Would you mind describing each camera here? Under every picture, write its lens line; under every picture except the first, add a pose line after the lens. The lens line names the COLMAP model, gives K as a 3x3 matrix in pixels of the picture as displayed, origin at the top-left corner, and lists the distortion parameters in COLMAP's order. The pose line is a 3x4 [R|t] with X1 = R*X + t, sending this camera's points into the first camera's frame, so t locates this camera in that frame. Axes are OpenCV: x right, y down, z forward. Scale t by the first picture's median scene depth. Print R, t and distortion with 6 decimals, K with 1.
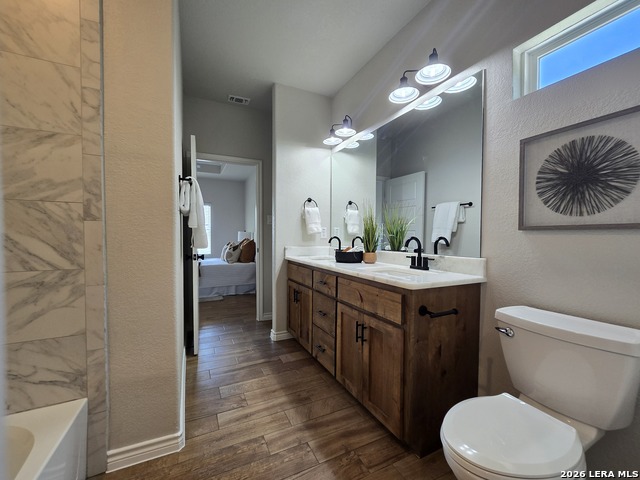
lens RADIAL K [[261.9, 0, 320.5], [0, 261.9, 243.0], [0, 0, 1]] dist [-0.003633, 0.000714]
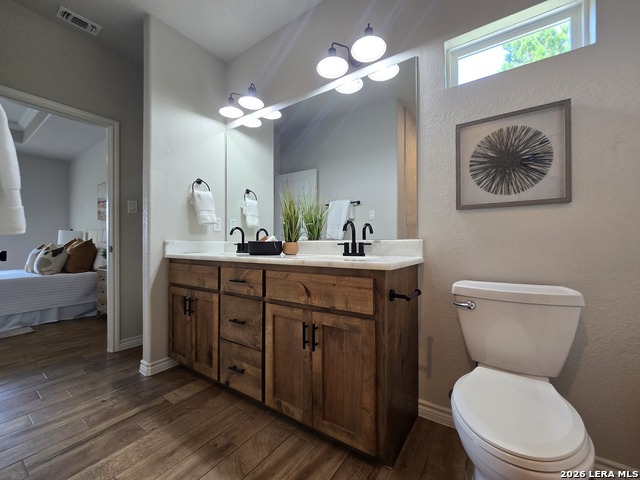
lens RADIAL K [[261.9, 0, 318.5], [0, 261.9, 241.4], [0, 0, 1]] dist [-0.003633, 0.000714]
pose [[0.875127, -0.003994, 0.483877, -0.173731], [0.020397, 0.999382, -0.028639, 0.070948], [-0.483463, 0.034932, 0.874667, 0.246116]]
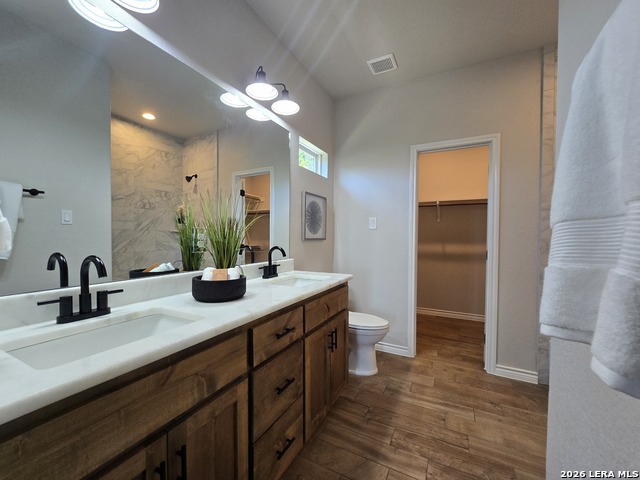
lens RADIAL K [[261.9, 0, 318.1], [0, 261.9, 239.1], [0, 0, 1]] dist [-0.003633, 0.000714]
pose [[-0.587214, -0.017959, 0.809232, -0.553470], [0.011058, 0.999483, 0.030205, -0.077330], [-0.809356, 0.026685, -0.586712, 1.410740]]
